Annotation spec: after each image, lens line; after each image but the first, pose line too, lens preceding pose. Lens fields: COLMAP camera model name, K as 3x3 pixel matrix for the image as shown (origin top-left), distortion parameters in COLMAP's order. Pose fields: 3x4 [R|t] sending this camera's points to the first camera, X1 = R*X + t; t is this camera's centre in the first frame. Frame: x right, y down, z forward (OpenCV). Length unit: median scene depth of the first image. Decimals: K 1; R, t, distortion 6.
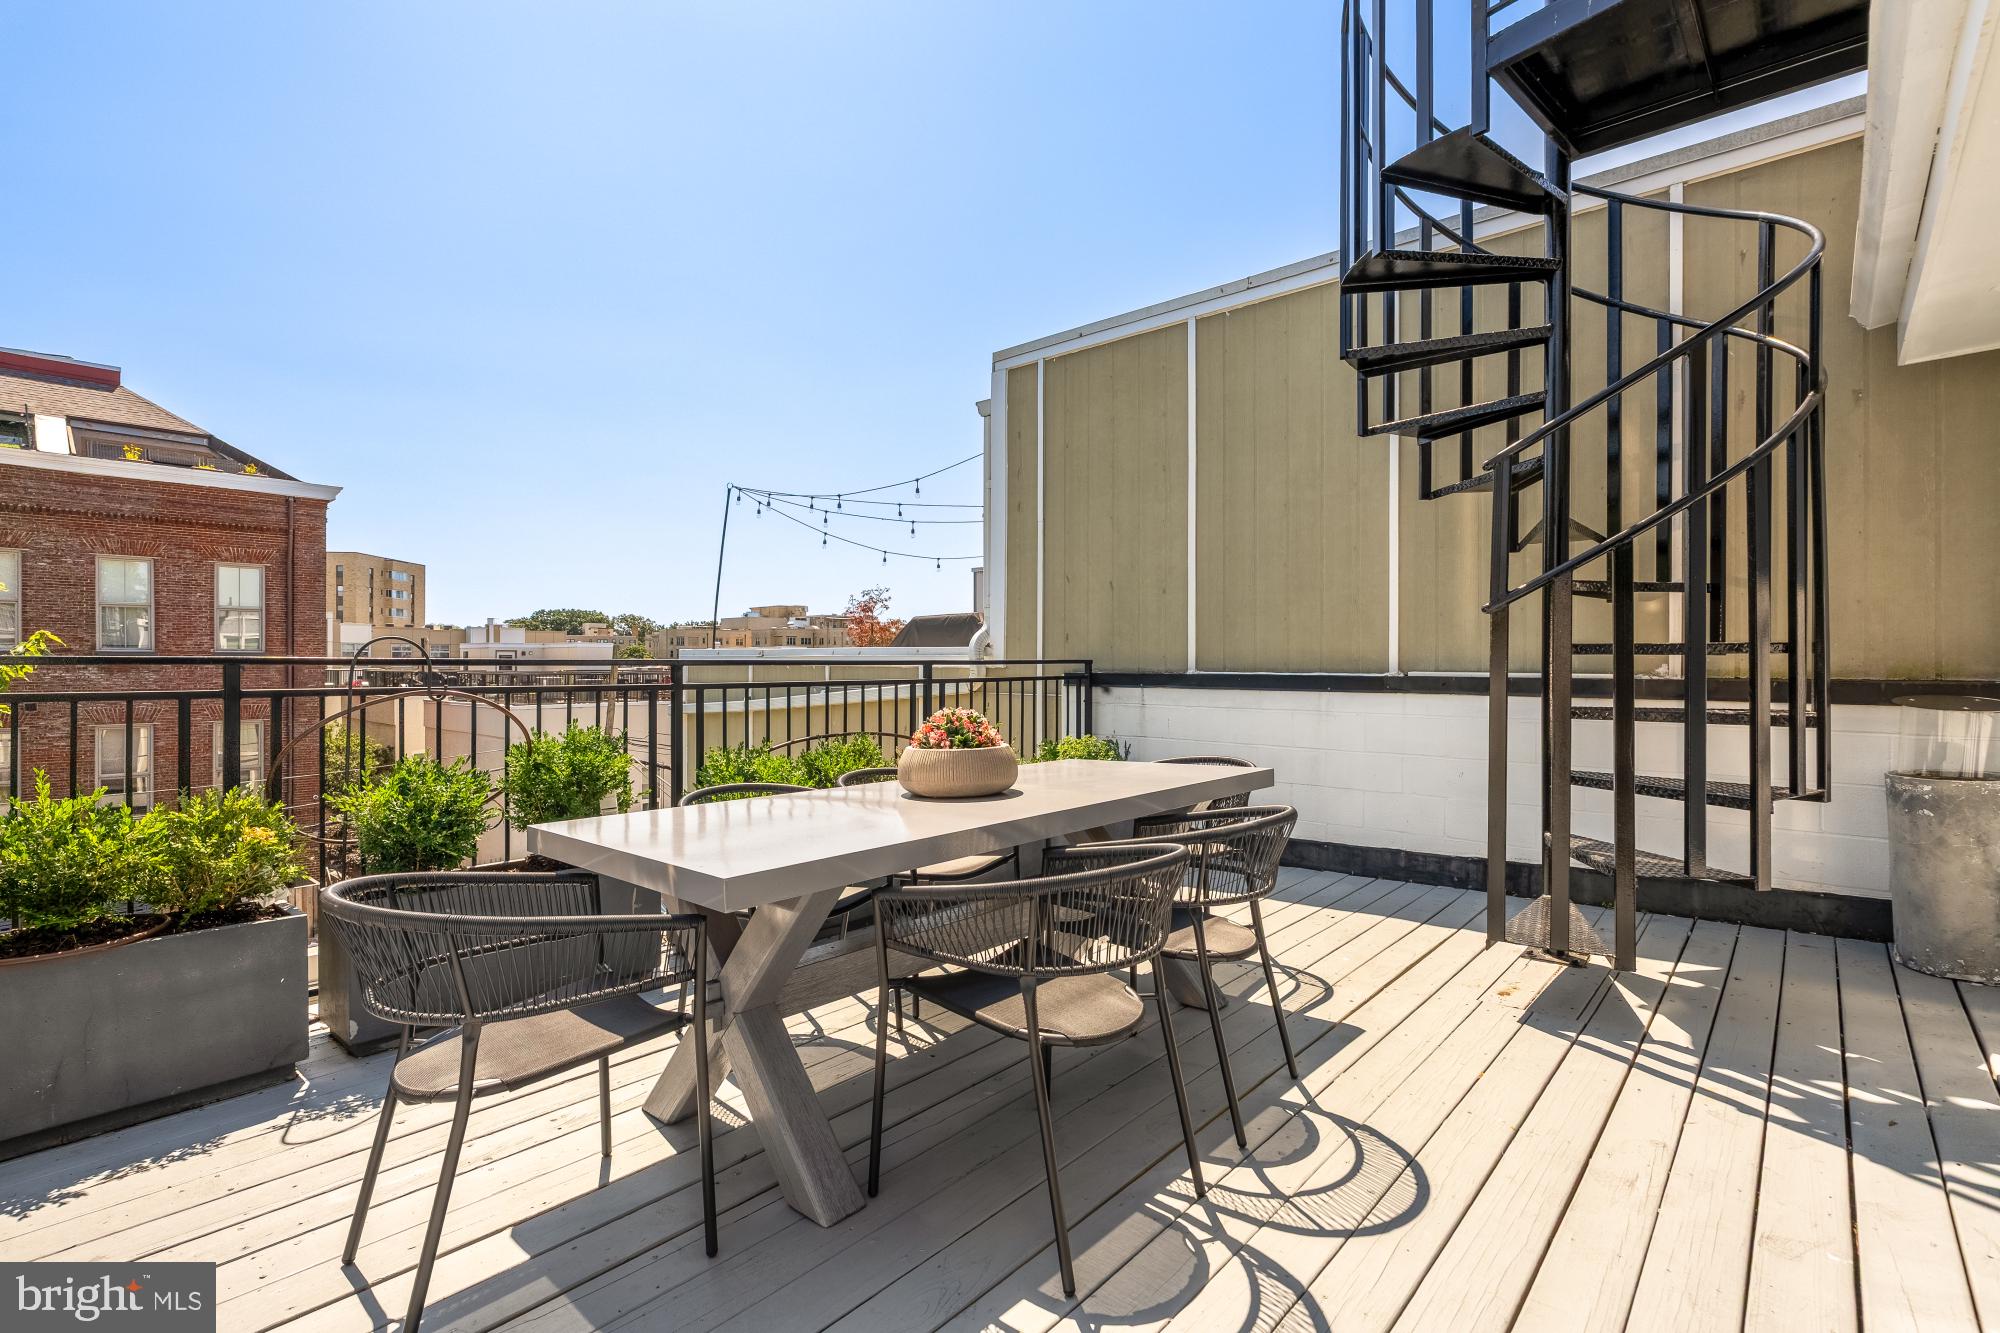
lens RADIAL K [[913.7, 0, 1007.9], [0, 913.7, 661.5], [0, 0, 1]] dist [-0.002114, 0.000477]
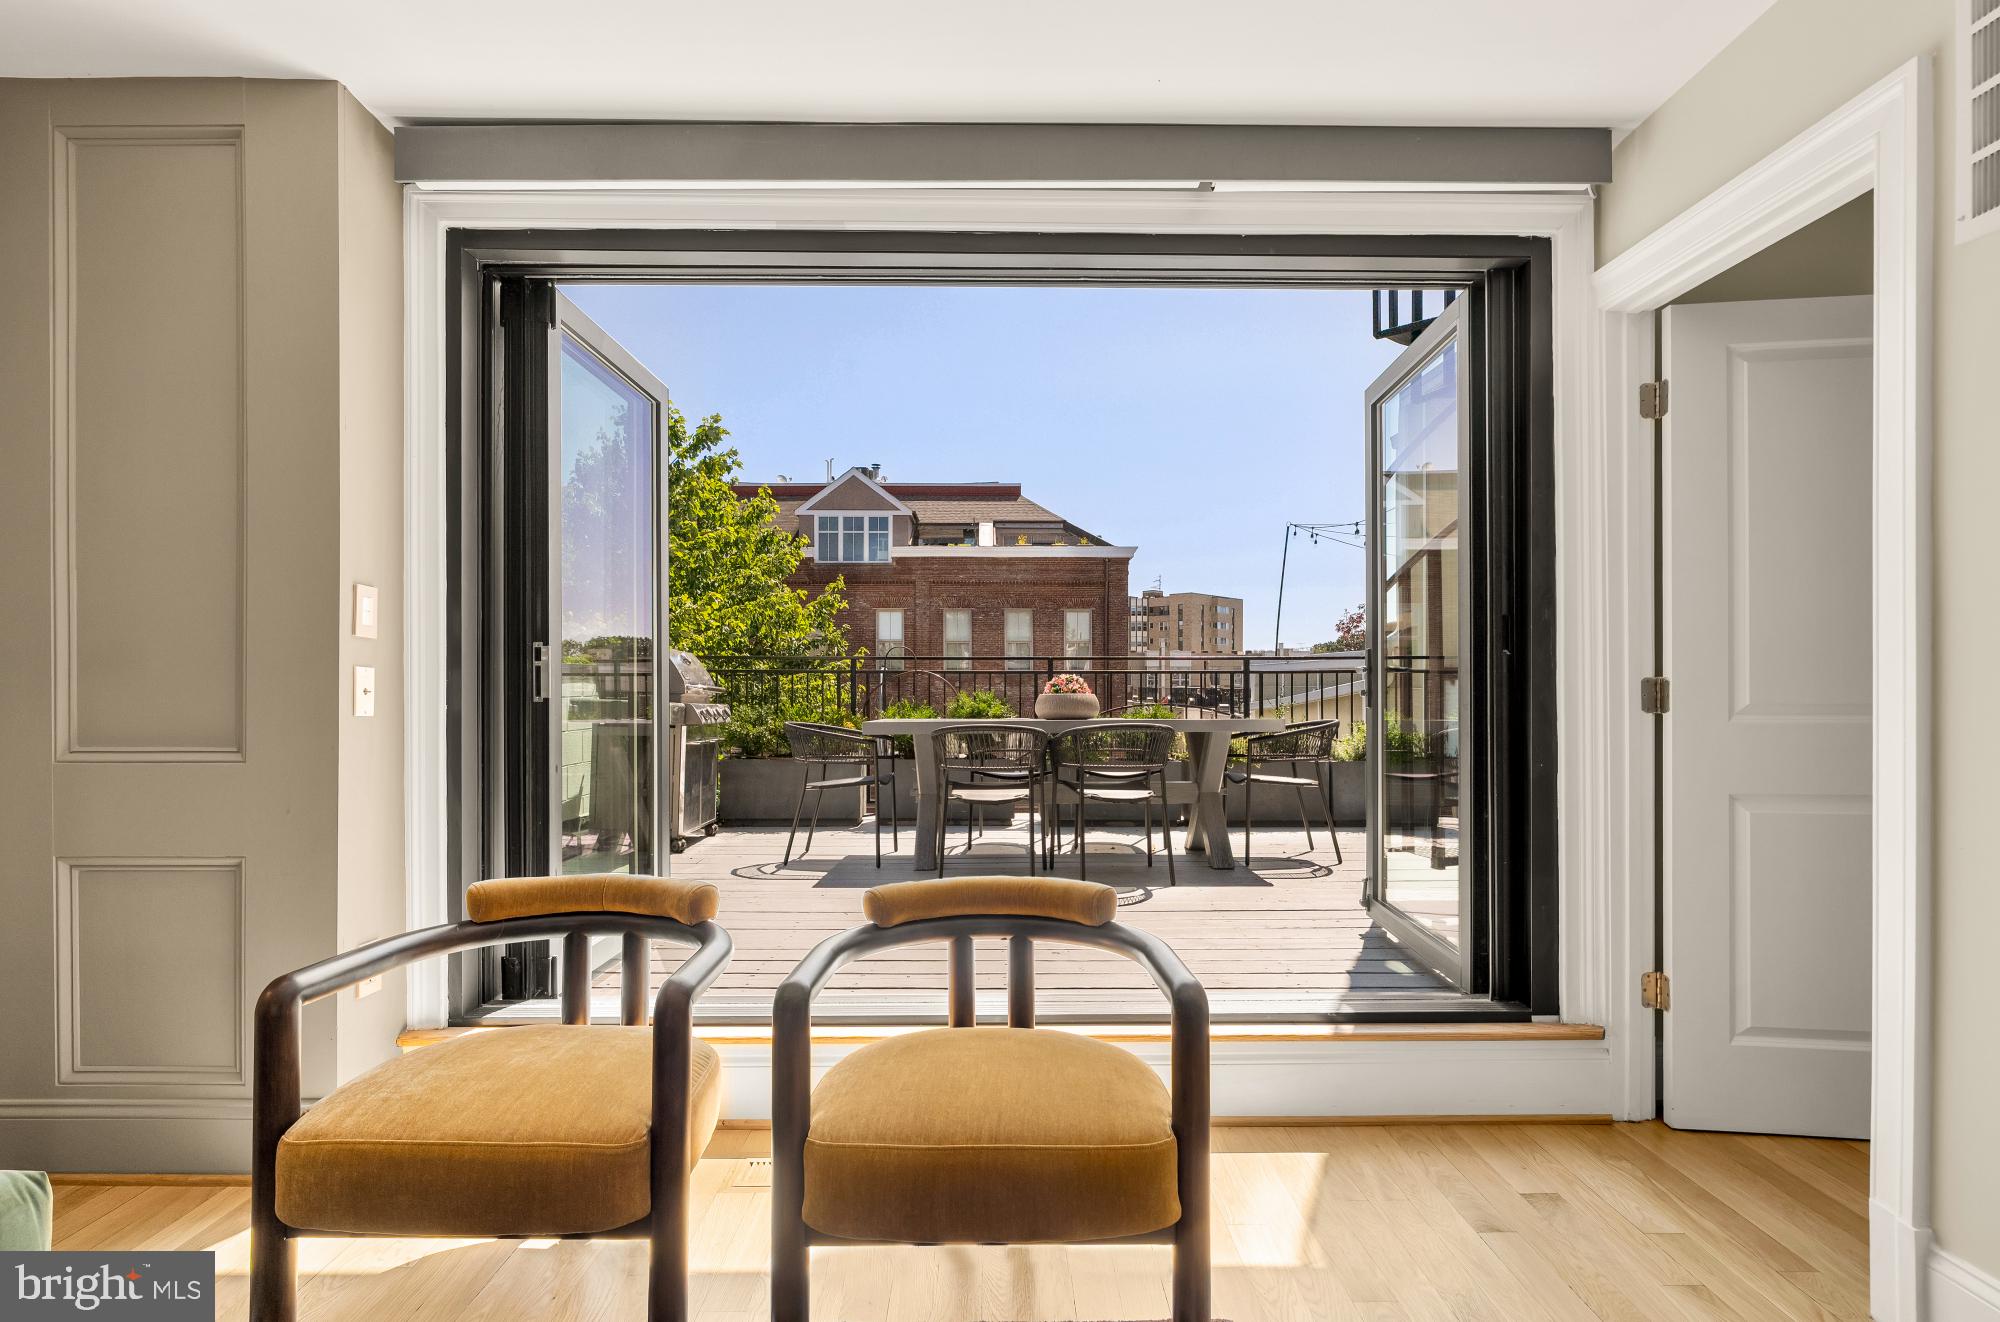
lens RADIAL K [[918.0, 0, 1002.5], [0, 918.0, 676.2], [0, 0, 1]] dist [-0.000375, -0.000002]
pose [[0.671711, -0.005728, -0.740791, 0.122798], [-0.000352, 0.999968, -0.008052, 0.006931], [0.740813, 0.005669, 0.671688, -0.034343]]
